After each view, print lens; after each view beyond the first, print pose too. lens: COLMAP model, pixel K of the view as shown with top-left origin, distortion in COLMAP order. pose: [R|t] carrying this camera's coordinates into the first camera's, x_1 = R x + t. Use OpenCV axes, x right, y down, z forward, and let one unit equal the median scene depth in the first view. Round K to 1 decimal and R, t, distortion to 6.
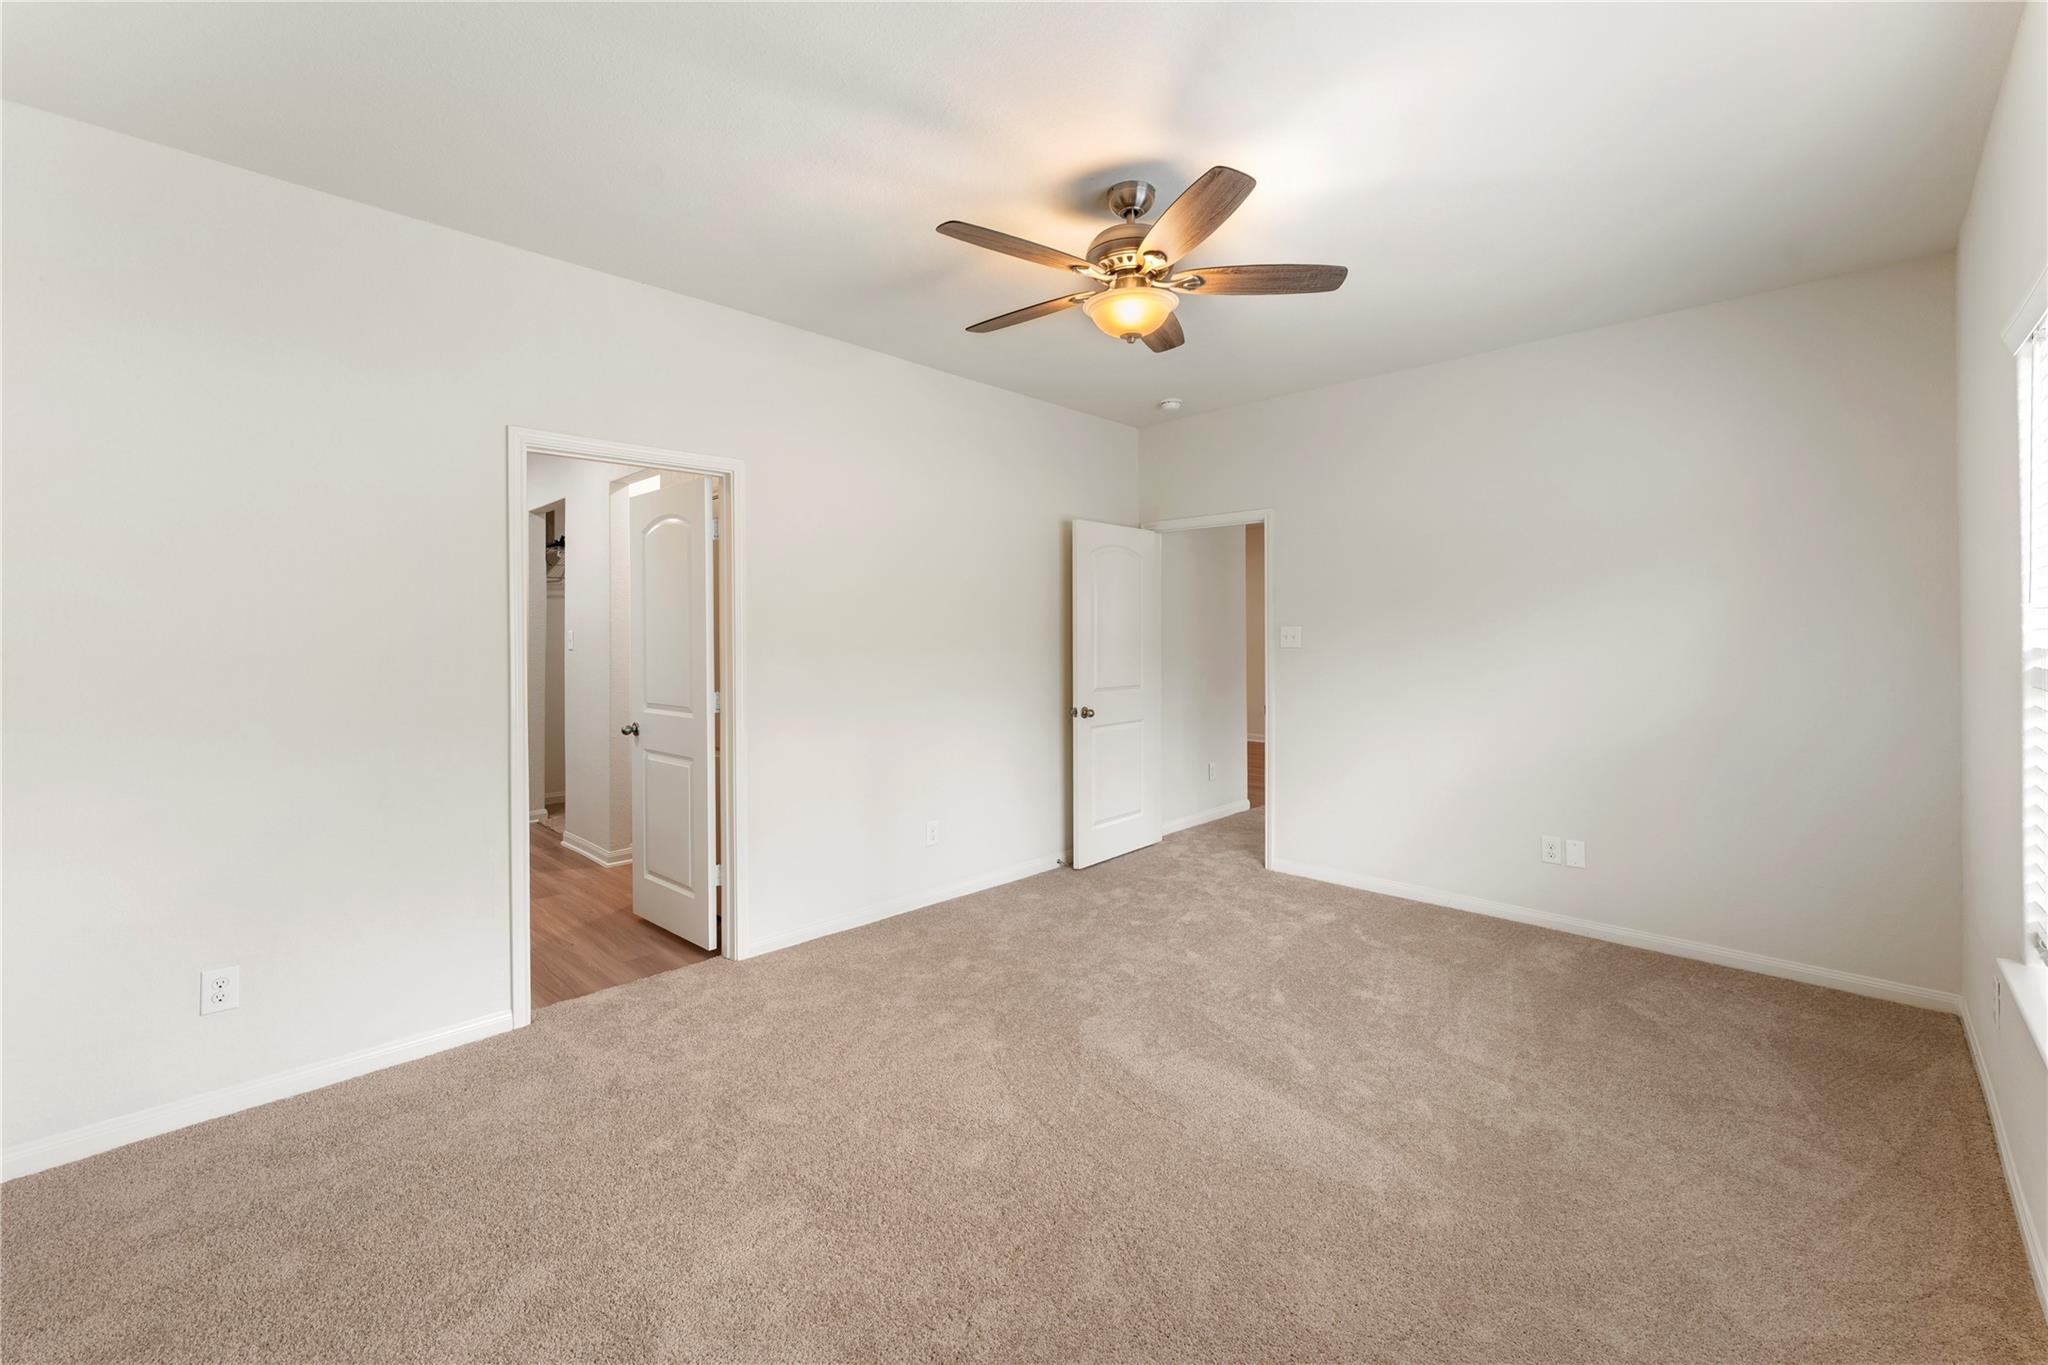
lens RADIAL K [[830.5, 0, 1038.6], [0, 830.5, 629.0], [0, 0, 1]] dist [-0.000559, 0.000065]
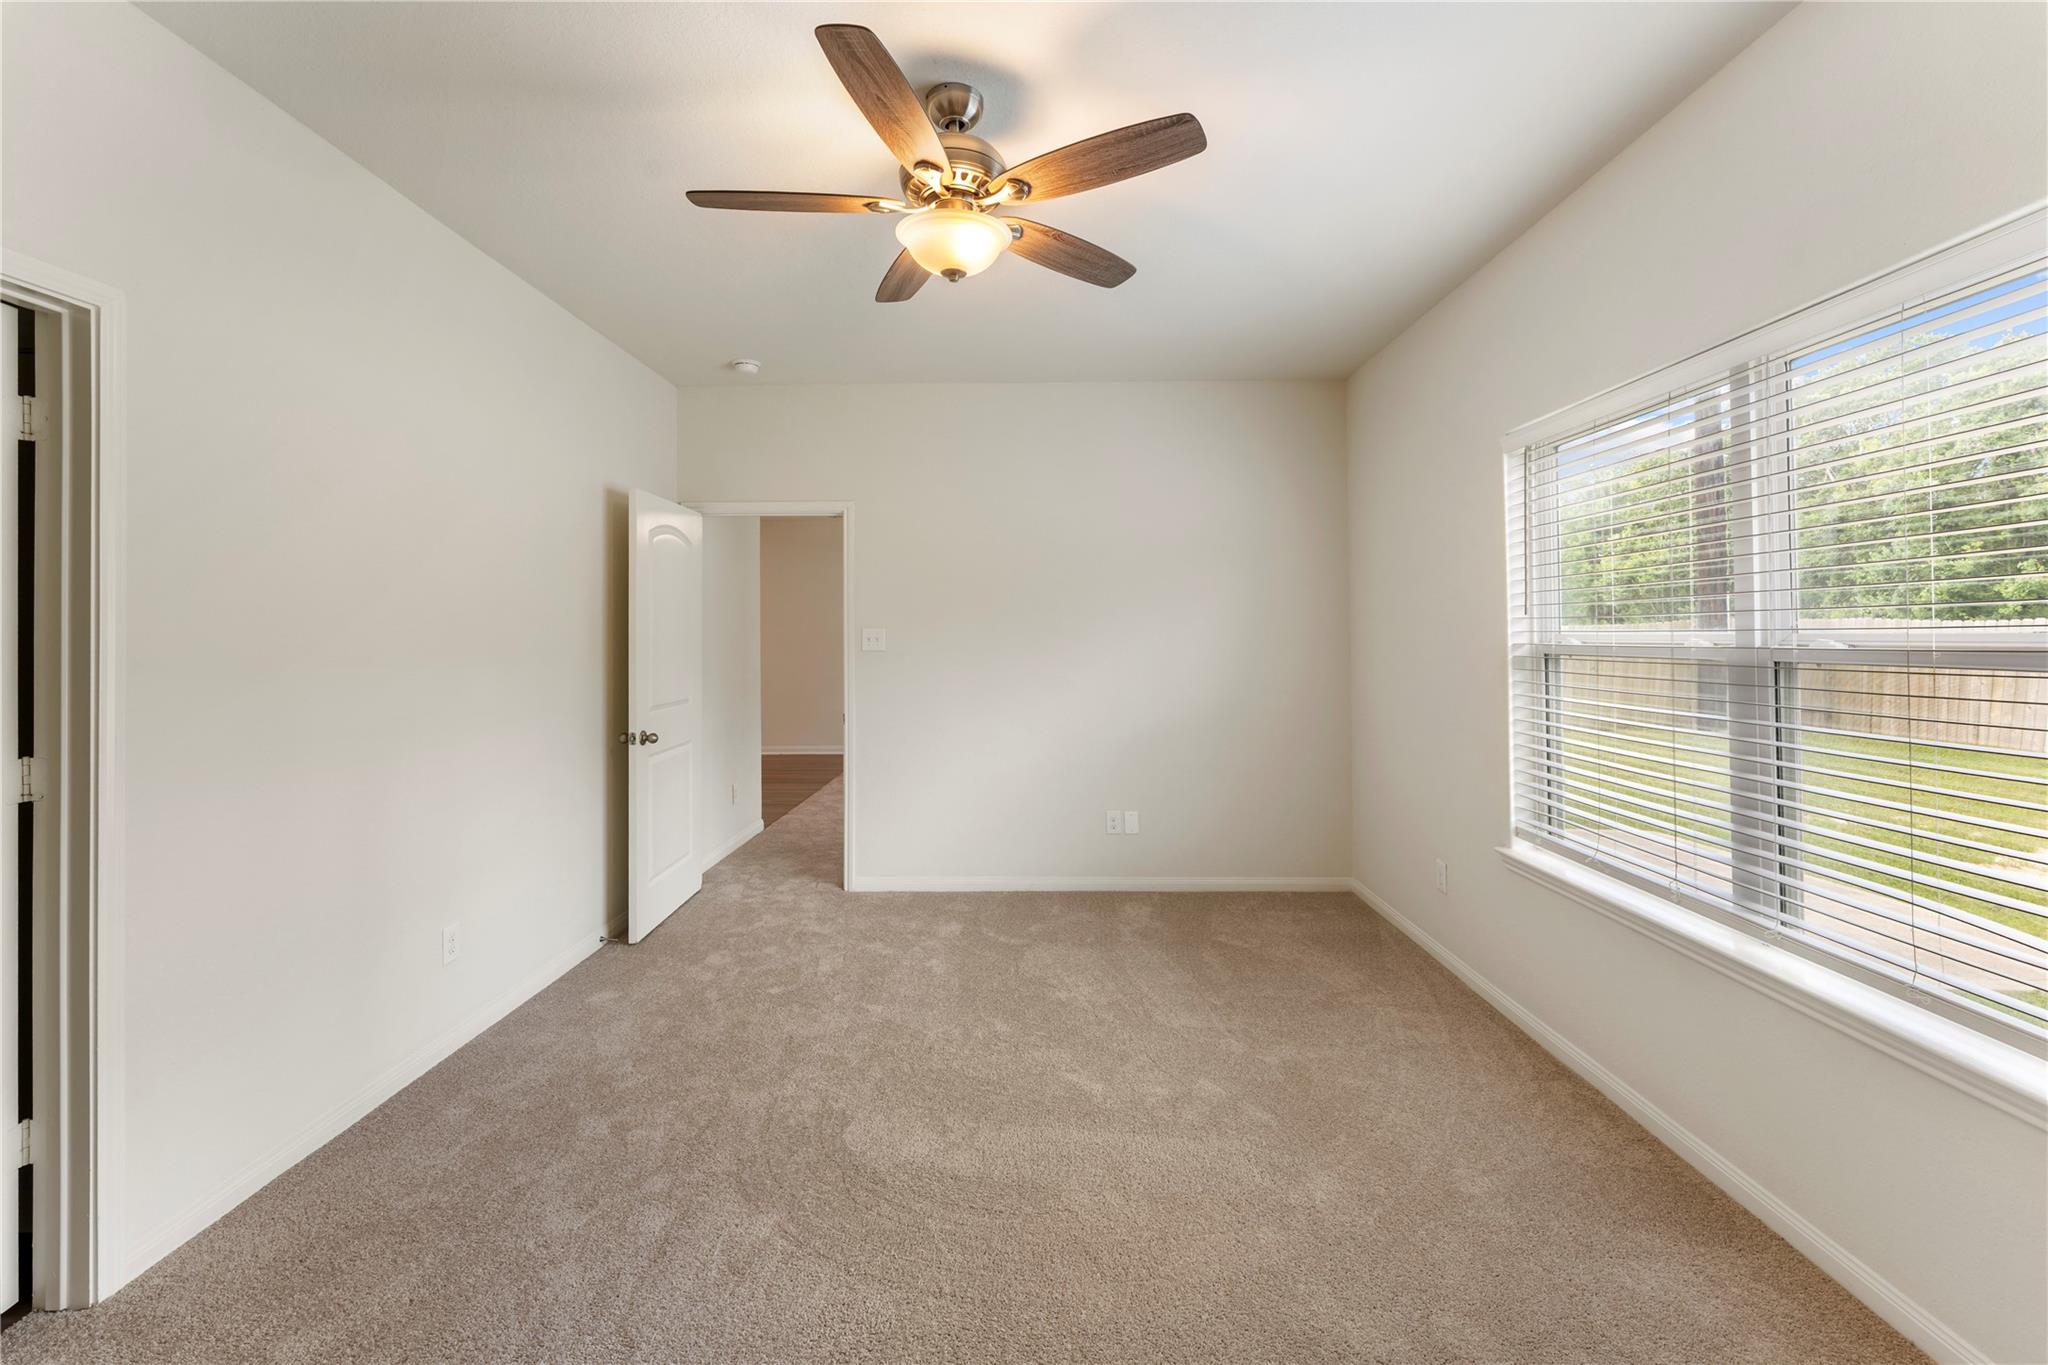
lens RADIAL K [[830.5, 0, 944.1], [0, 830.5, 625.5], [0, 0, 1]] dist [-0.000559, 0.000065]
pose [[0.735521, 0.006774, 0.677468, -0.349753], [-0.001301, 0.999962, -0.008587, 0.002004], [-0.677501, 0.005435, 0.735502, 0.315351]]
